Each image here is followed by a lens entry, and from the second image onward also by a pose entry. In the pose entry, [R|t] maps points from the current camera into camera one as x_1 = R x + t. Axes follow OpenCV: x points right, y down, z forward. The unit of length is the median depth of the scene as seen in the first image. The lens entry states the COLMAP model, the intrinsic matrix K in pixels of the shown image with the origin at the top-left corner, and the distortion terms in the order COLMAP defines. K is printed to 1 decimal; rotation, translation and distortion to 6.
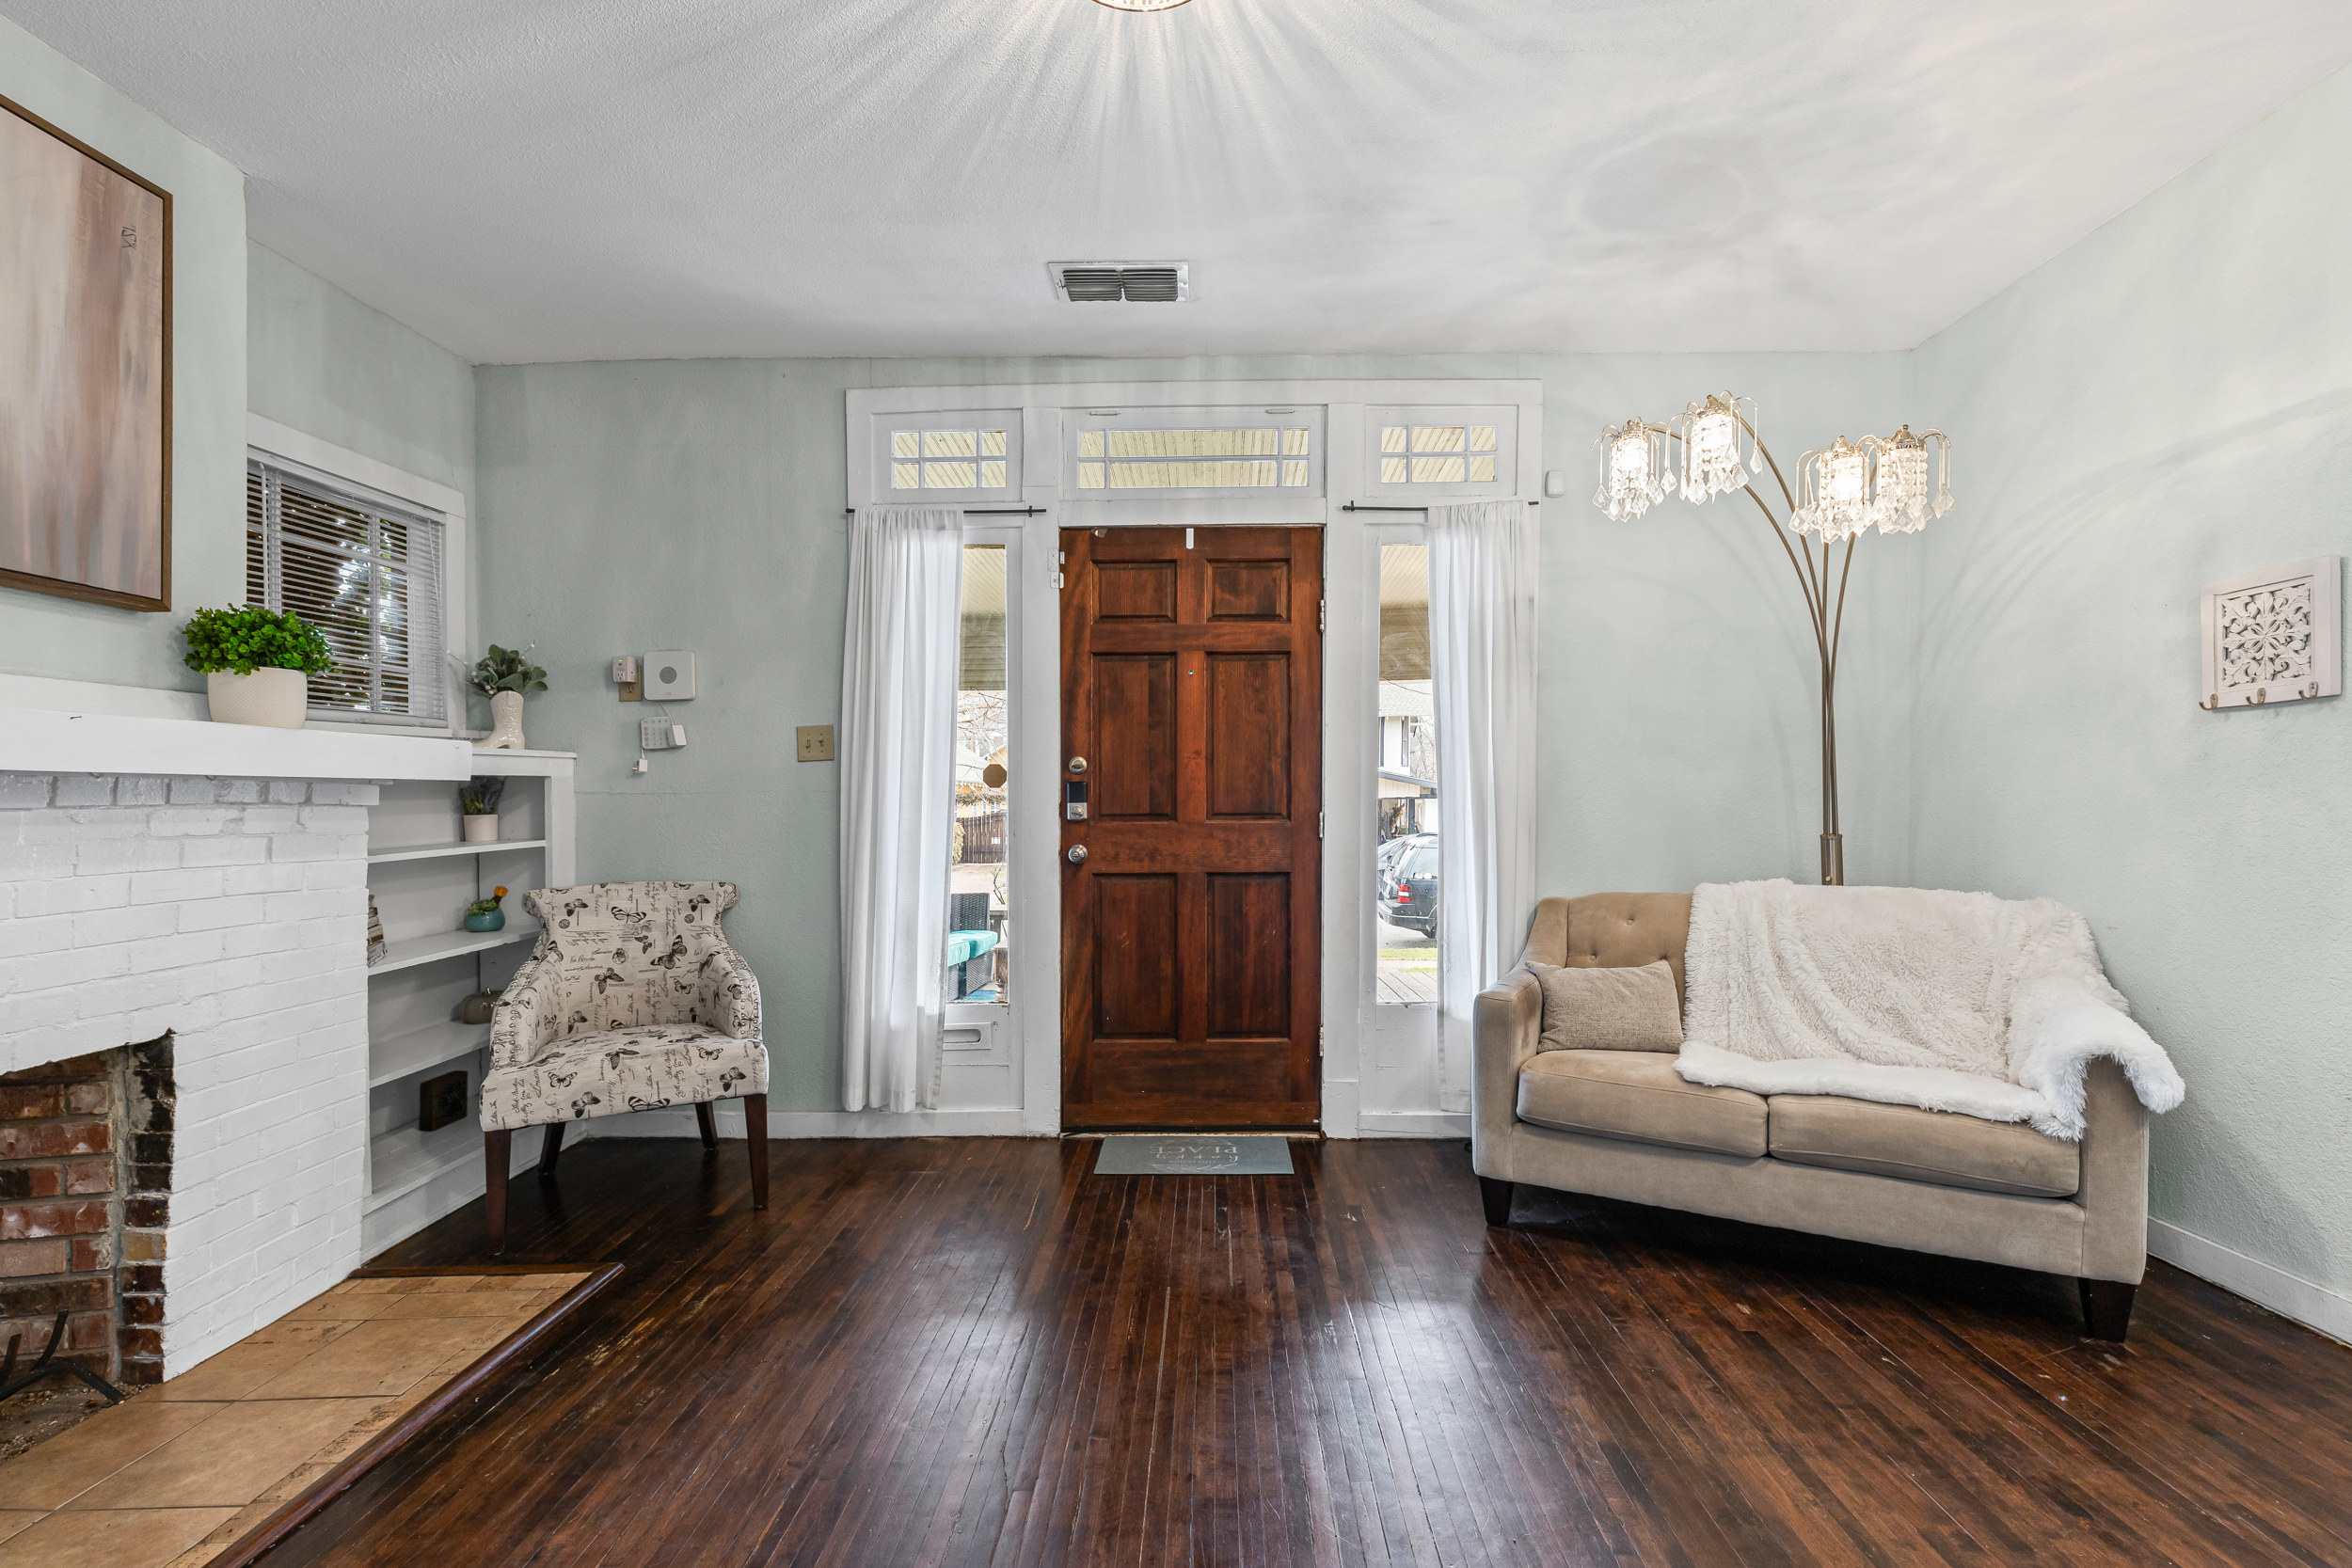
lens RADIAL K [[1058.8, 0, 1190.3], [0, 1058.8, 825.9], [0, 0, 1]] dist [0.008378, -0.003411]
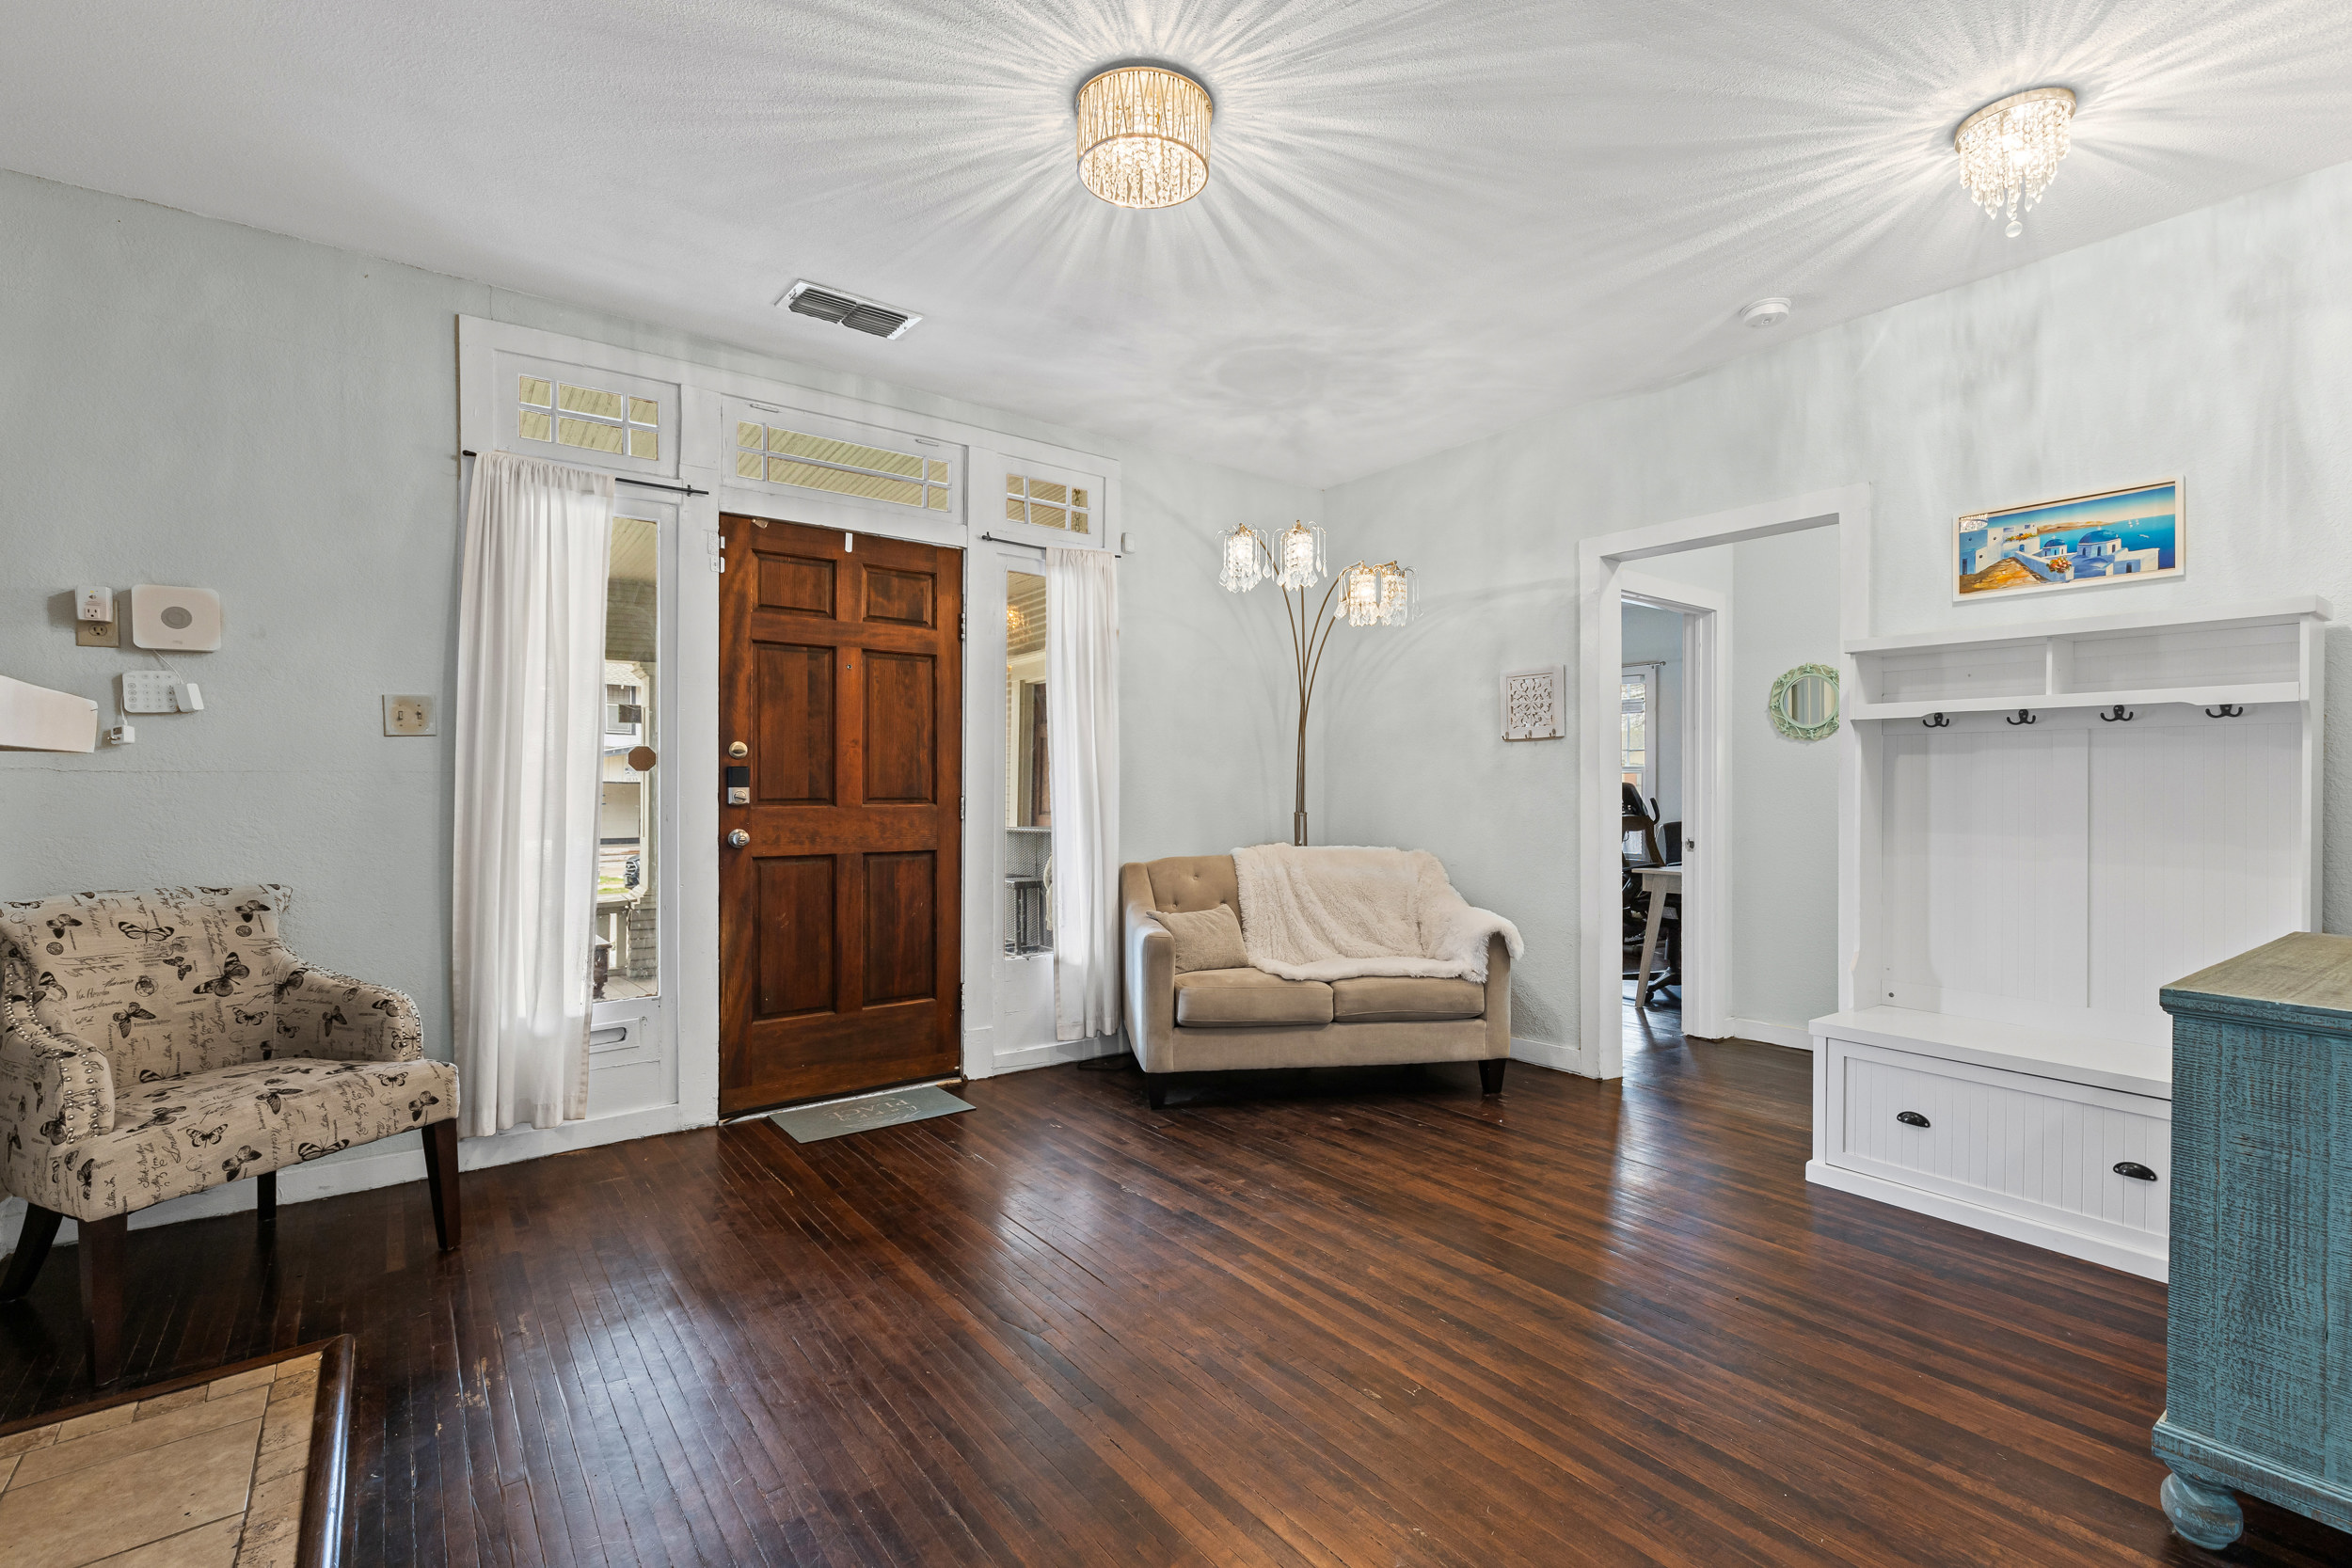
lens RADIAL K [[1058.8, 0, 1185.9], [0, 1058.8, 792.2], [0, 0, 1]] dist [0.008378, -0.003411]
pose [[0.787792, 0.003495, 0.615932, -0.392956], [0.007962, 0.999843, -0.015856, 0.002182], [-0.615890, 0.017395, 0.787640, -0.054688]]
